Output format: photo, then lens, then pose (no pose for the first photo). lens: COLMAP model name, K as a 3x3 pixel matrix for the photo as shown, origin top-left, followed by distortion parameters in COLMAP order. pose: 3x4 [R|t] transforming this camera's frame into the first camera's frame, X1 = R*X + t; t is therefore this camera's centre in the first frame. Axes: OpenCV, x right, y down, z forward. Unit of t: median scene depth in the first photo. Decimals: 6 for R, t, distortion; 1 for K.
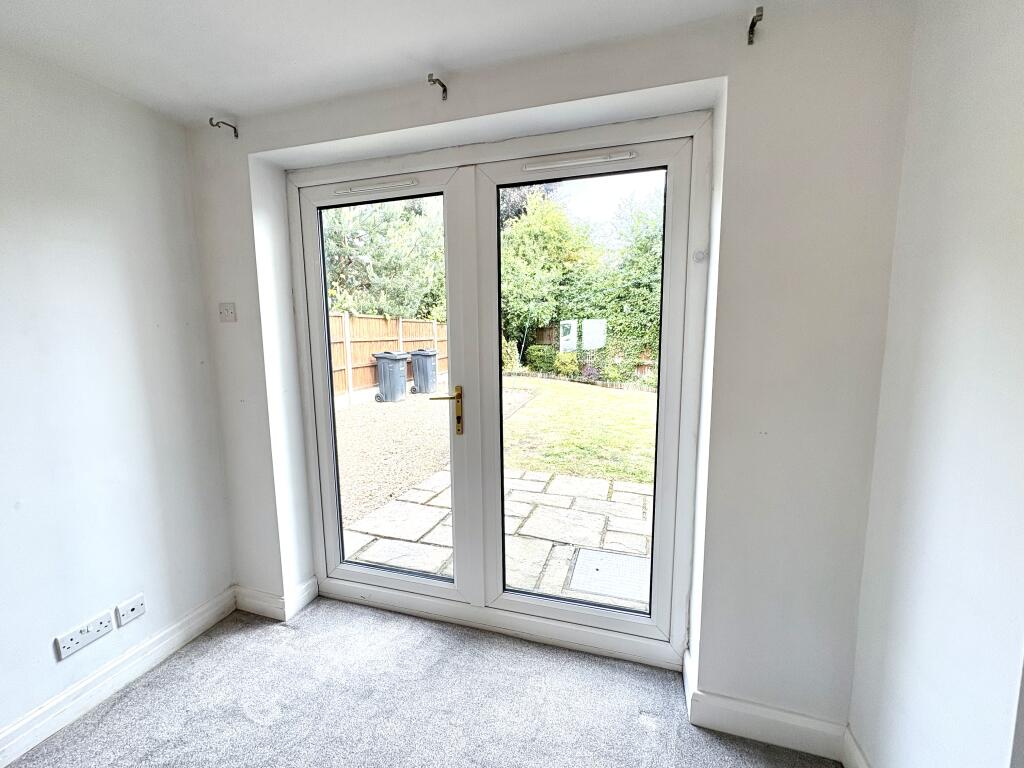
lens RADIAL K [[406.2, 0, 513.9], [0, 406.2, 383.6], [0, 0, 1]] dist [0.000863, -0.000080]
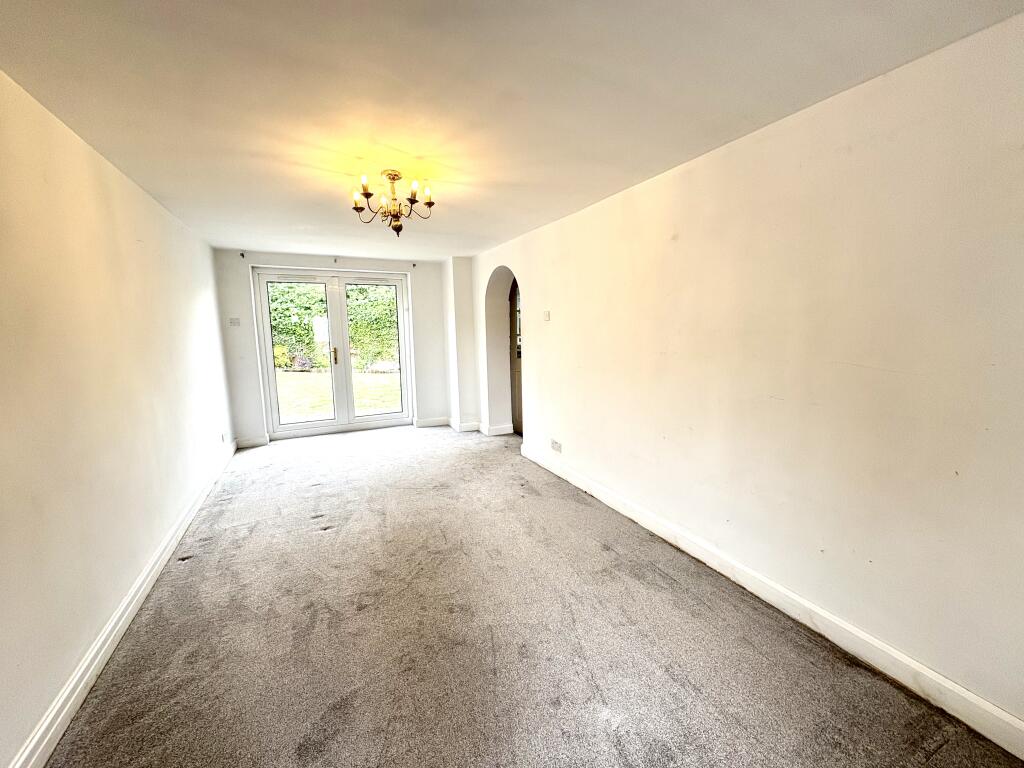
lens RADIAL K [[406.2, 0, 513.9], [0, 406.2, 383.6], [0, 0, 1]] dist [0.000863, -0.000080]
pose [[0.728366, -0.097202, 0.678259, -0.176727], [0.090822, 0.994848, 0.045041, 0.036474], [-0.679143, 0.028795, 0.733441, -0.297564]]
